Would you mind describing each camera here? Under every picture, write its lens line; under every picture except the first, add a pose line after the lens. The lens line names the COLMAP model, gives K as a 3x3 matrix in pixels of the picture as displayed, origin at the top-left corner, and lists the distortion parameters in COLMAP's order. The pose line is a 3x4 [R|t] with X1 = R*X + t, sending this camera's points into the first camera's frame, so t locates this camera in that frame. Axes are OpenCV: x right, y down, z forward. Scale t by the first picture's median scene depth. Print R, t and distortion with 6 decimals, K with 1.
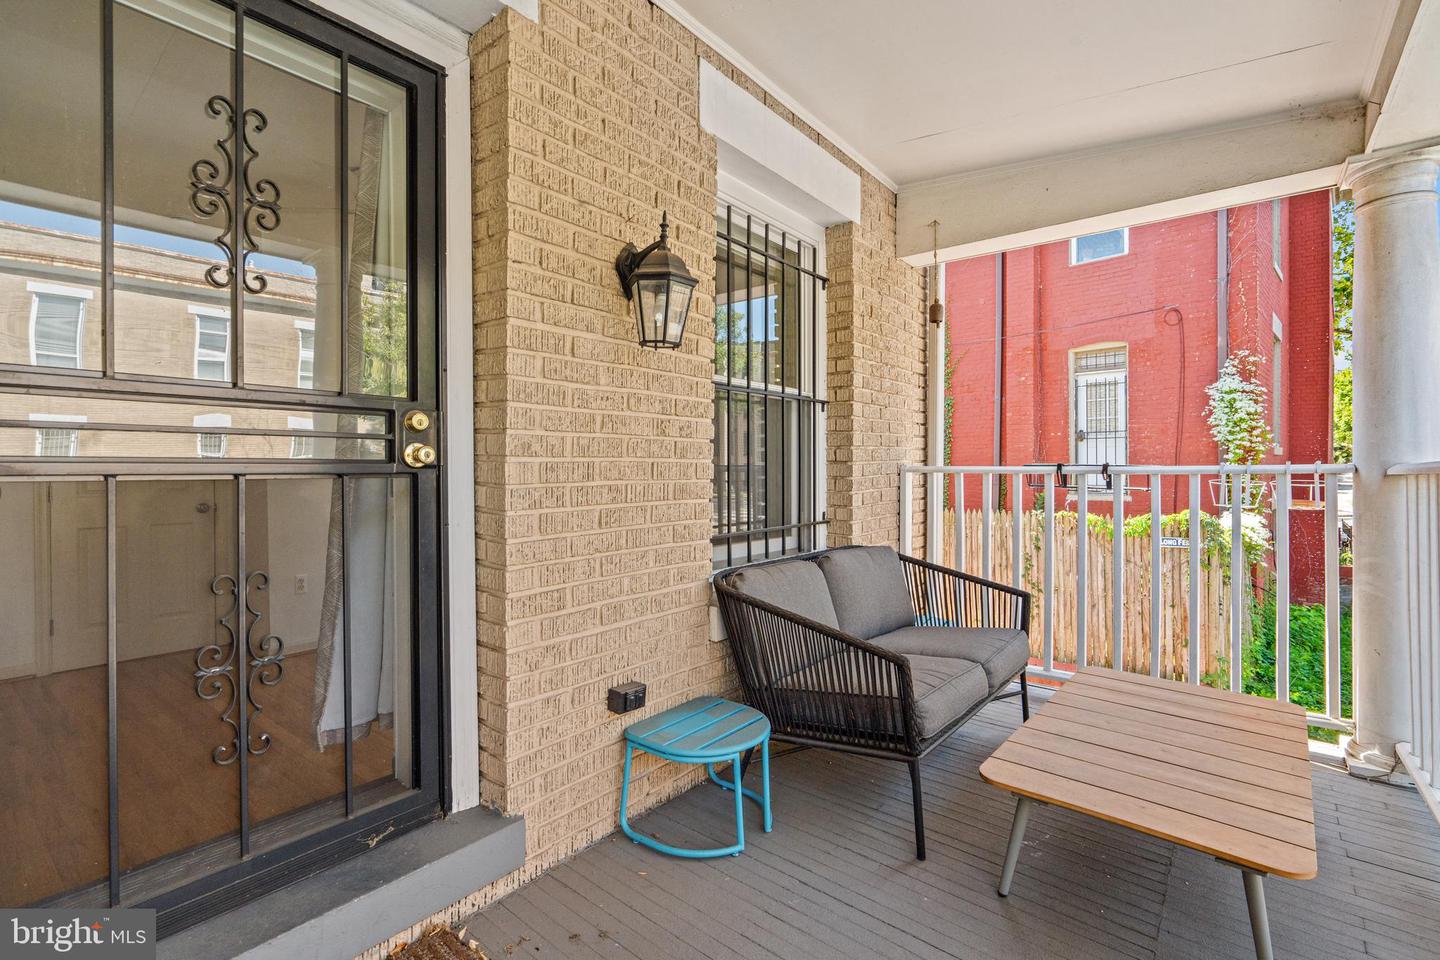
lens RADIAL K [[655.4, 0, 721.8], [0, 655.4, 474.7], [0, 0, 1]] dist [-0.004425, -0.000033]
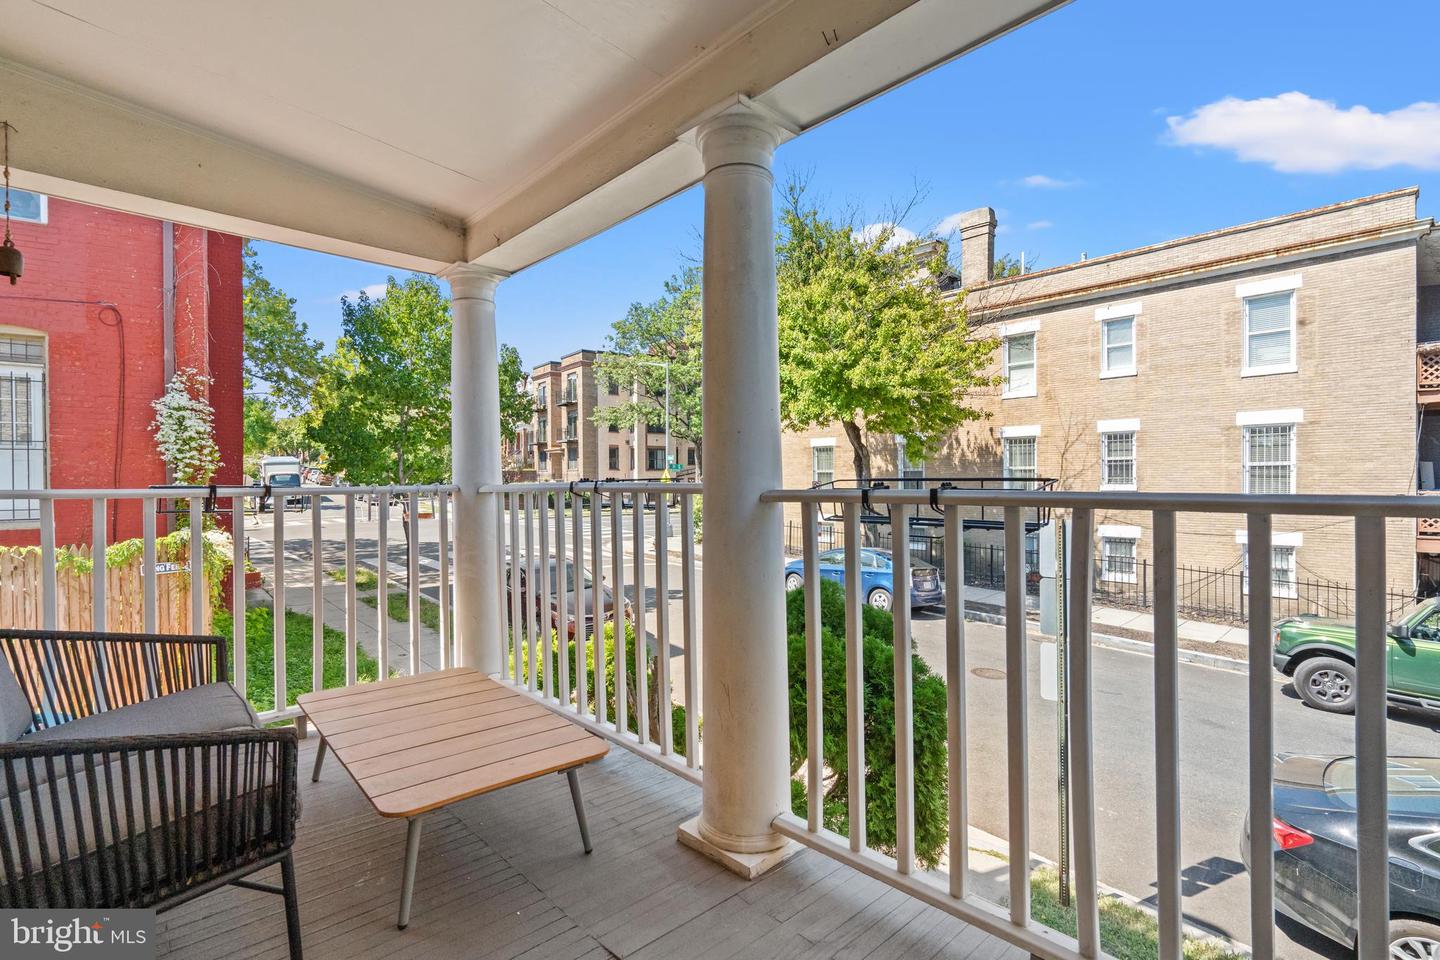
lens RADIAL K [[655.4, 0, 726.3], [0, 655.4, 486.6], [0, 0, 1]] dist [-0.004425, -0.000033]
pose [[0.131401, -0.005051, 0.991316, -0.080837], [0.014039, 0.999896, 0.003234, -0.002223], [-0.991230, 0.013492, 0.131458, 0.065170]]
